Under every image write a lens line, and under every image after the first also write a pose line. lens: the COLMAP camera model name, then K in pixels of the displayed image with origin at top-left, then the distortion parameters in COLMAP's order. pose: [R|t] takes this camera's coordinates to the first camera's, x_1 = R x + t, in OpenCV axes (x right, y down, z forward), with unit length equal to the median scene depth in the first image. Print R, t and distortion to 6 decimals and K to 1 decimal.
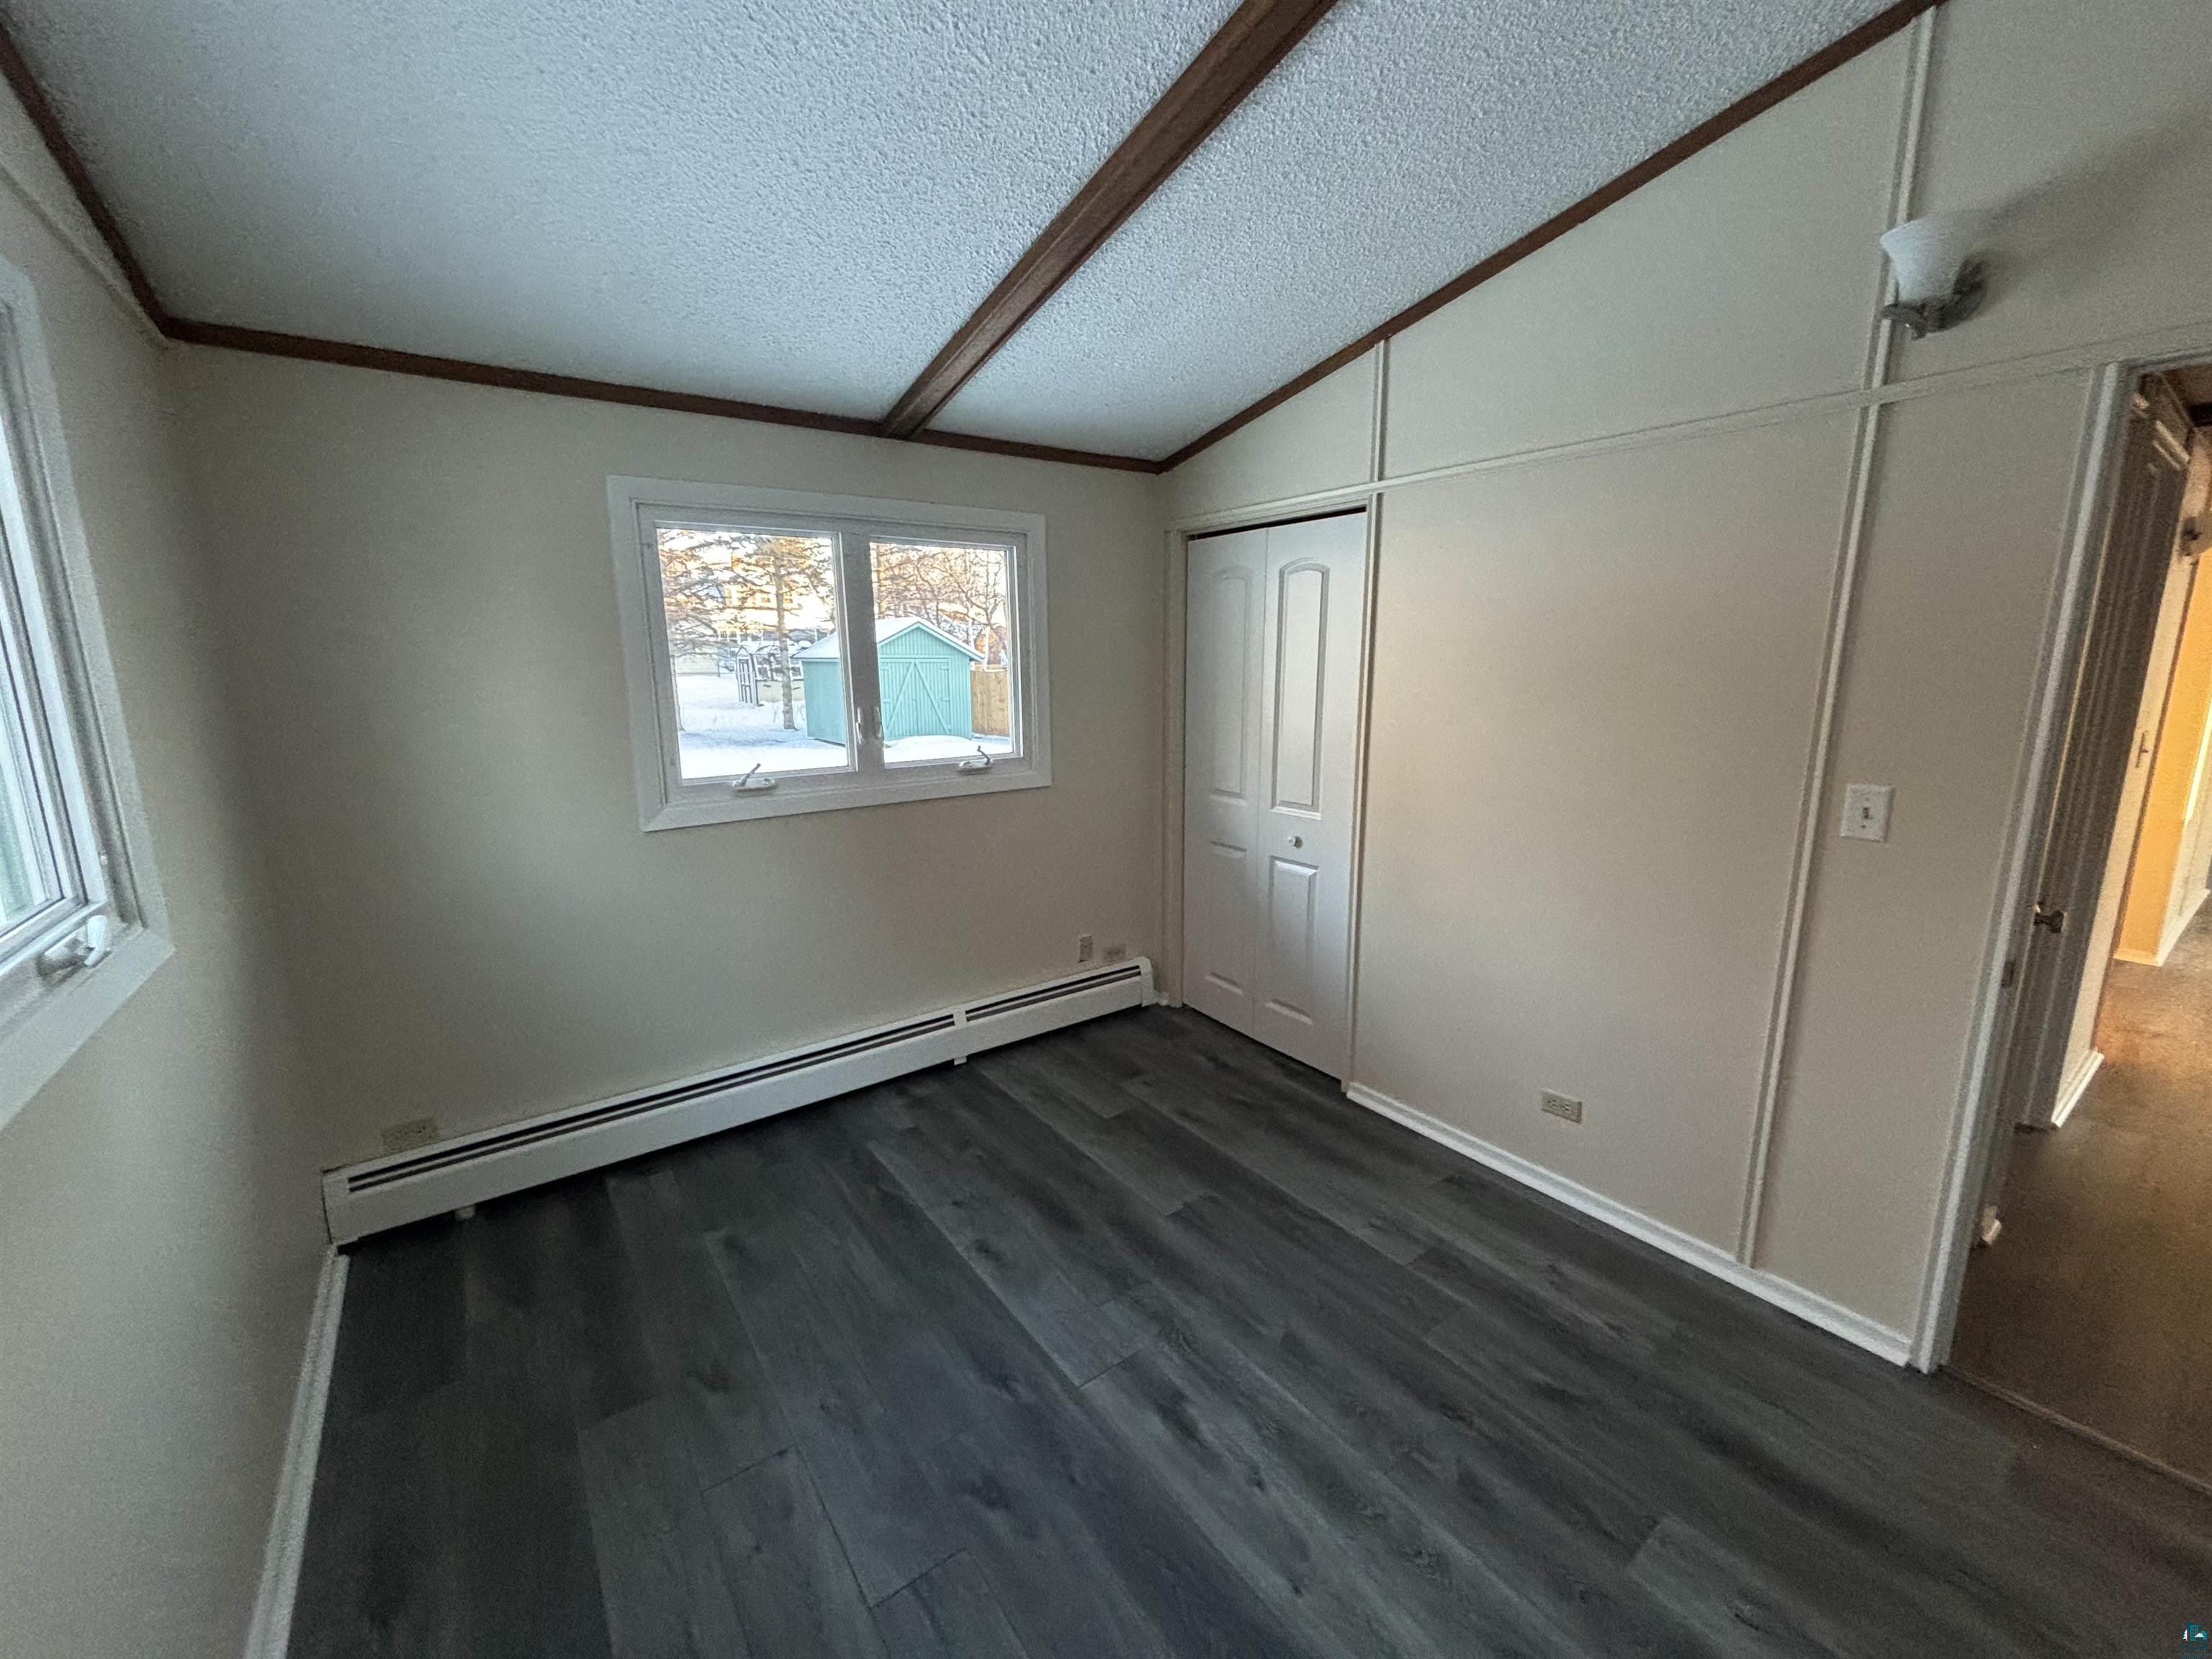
lens RADIAL K [[886.7, 0, 1105.7], [0, 886.7, 825.9], [0, 0, 1]] dist [0.012055, -0.005318]
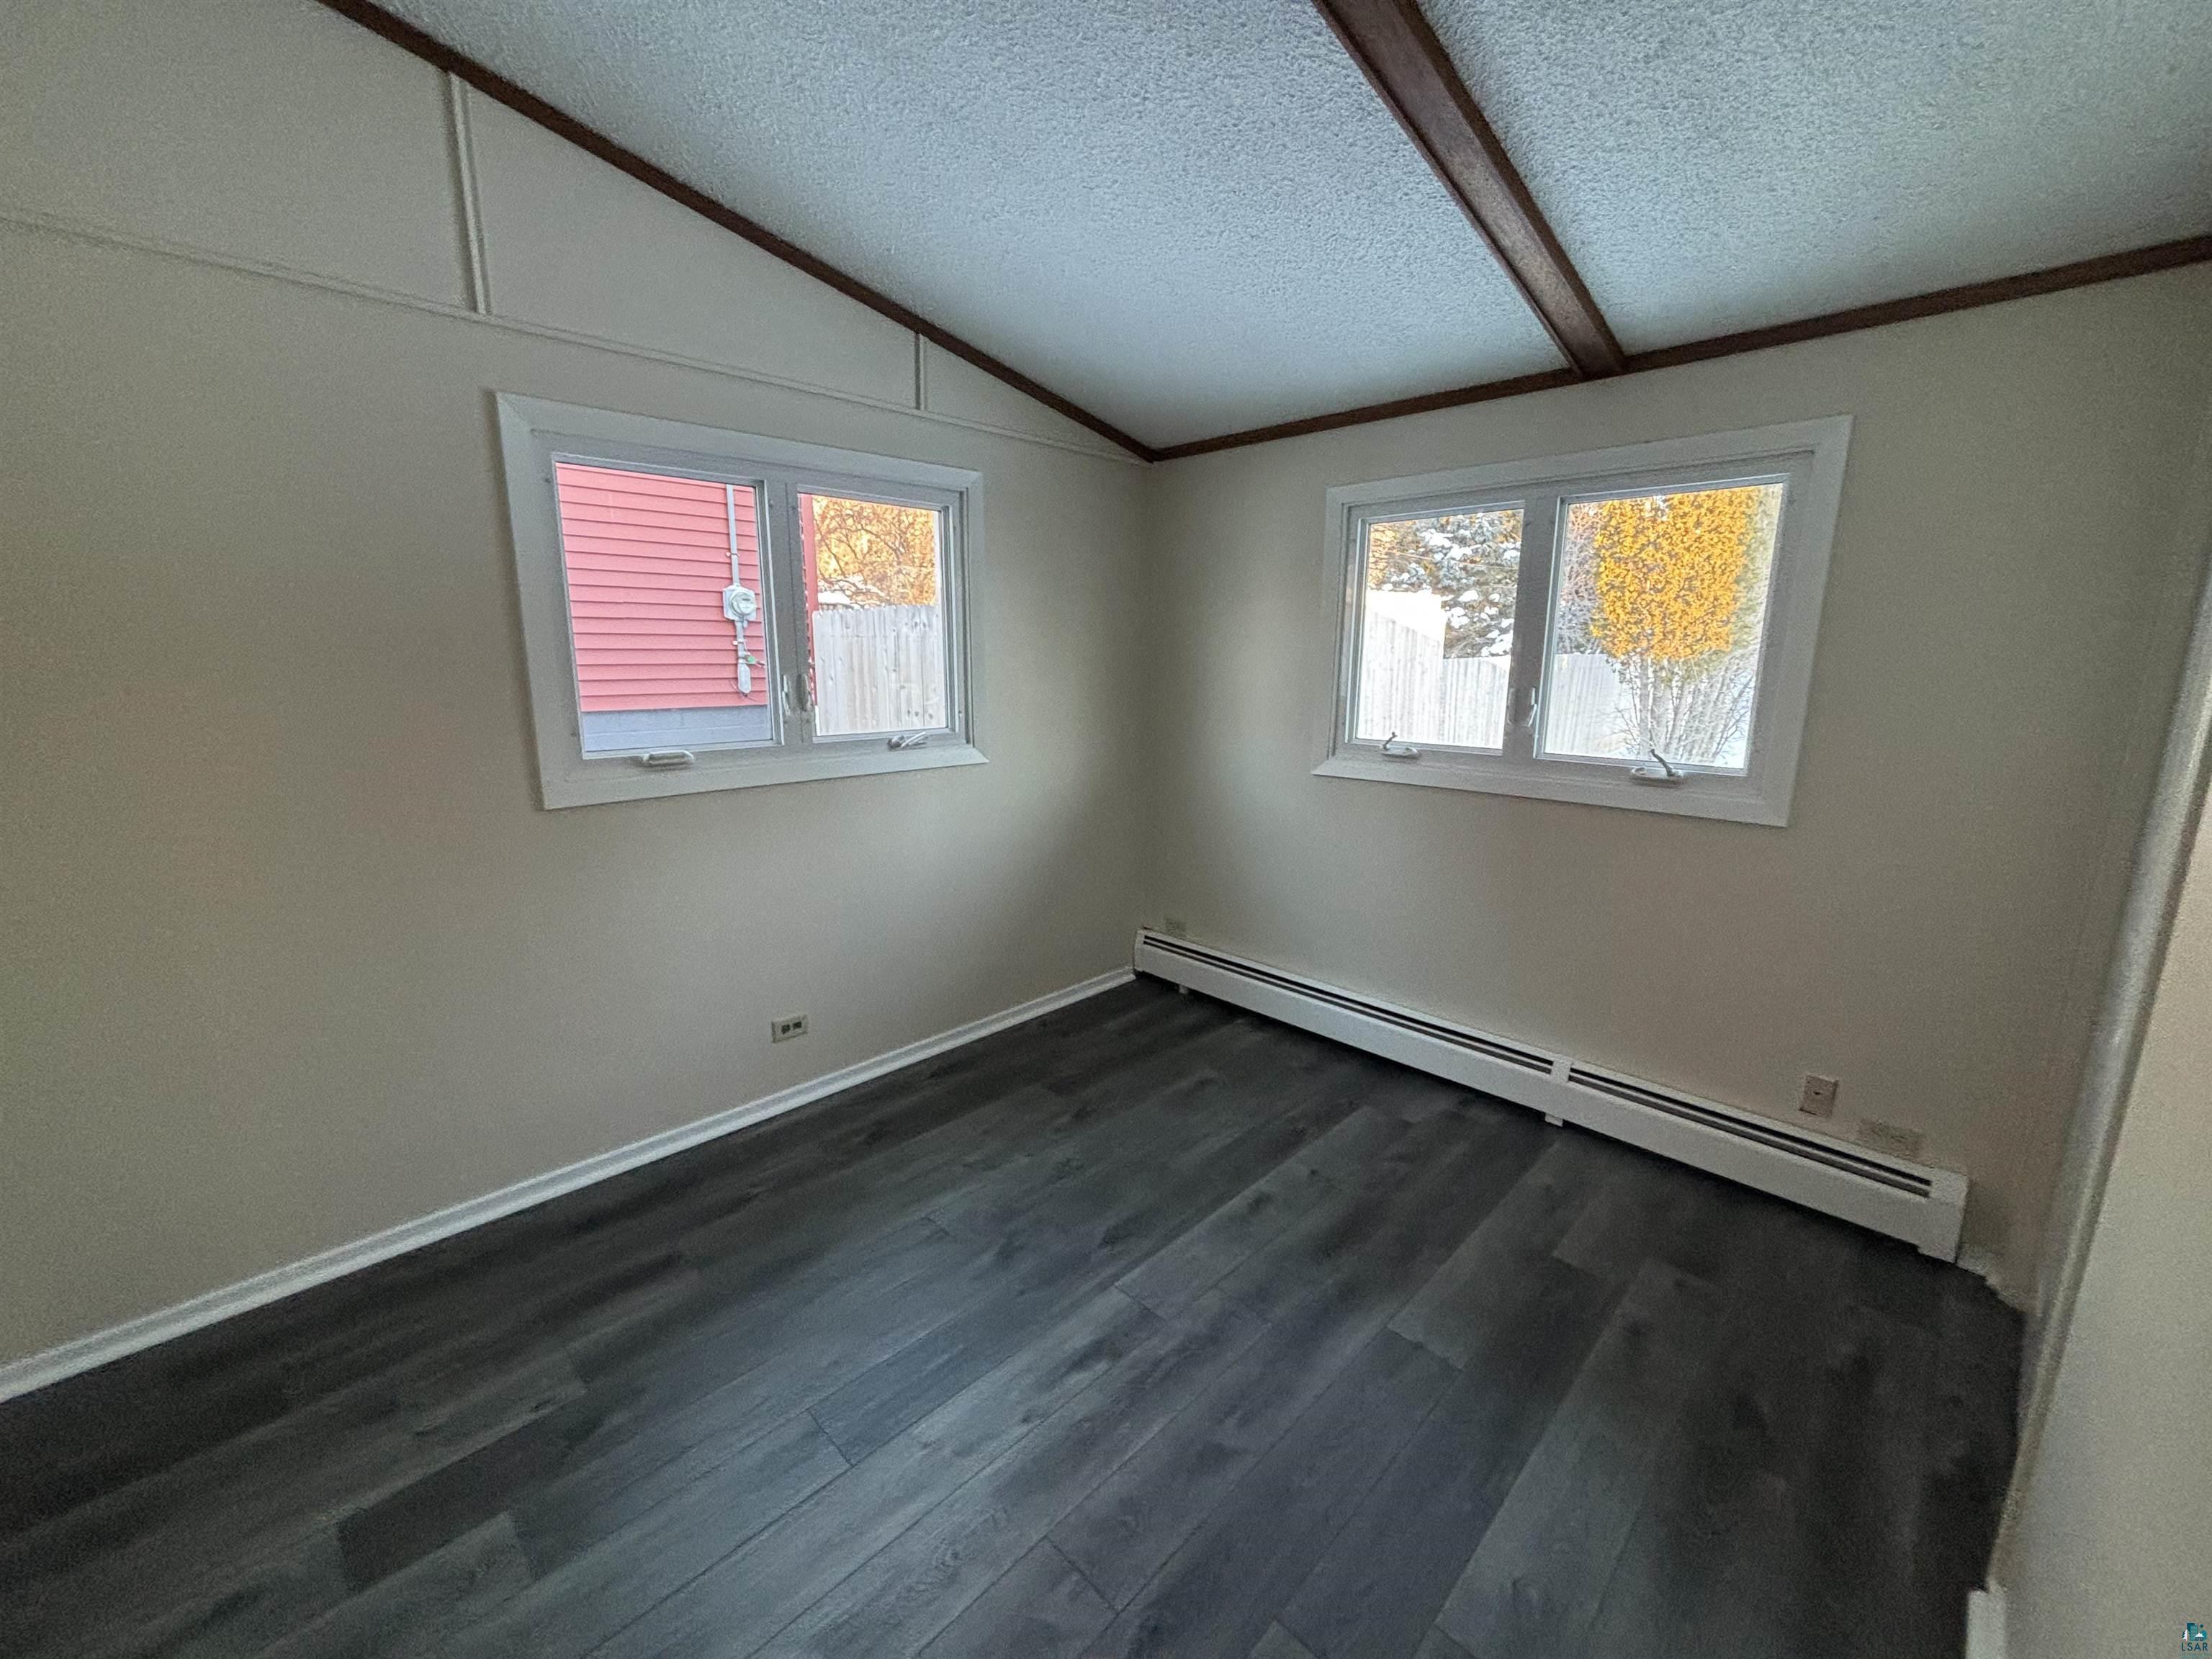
lens RADIAL K [[886.7, 0, 1105.7], [0, 886.7, 825.9], [0, 0, 1]] dist [0.012055, -0.005318]
pose [[0.149844, 0.204304, -0.967371, 0.631228], [-0.195930, 0.965150, 0.173486, -0.078191], [0.969102, 0.163541, 0.184651, 0.470598]]
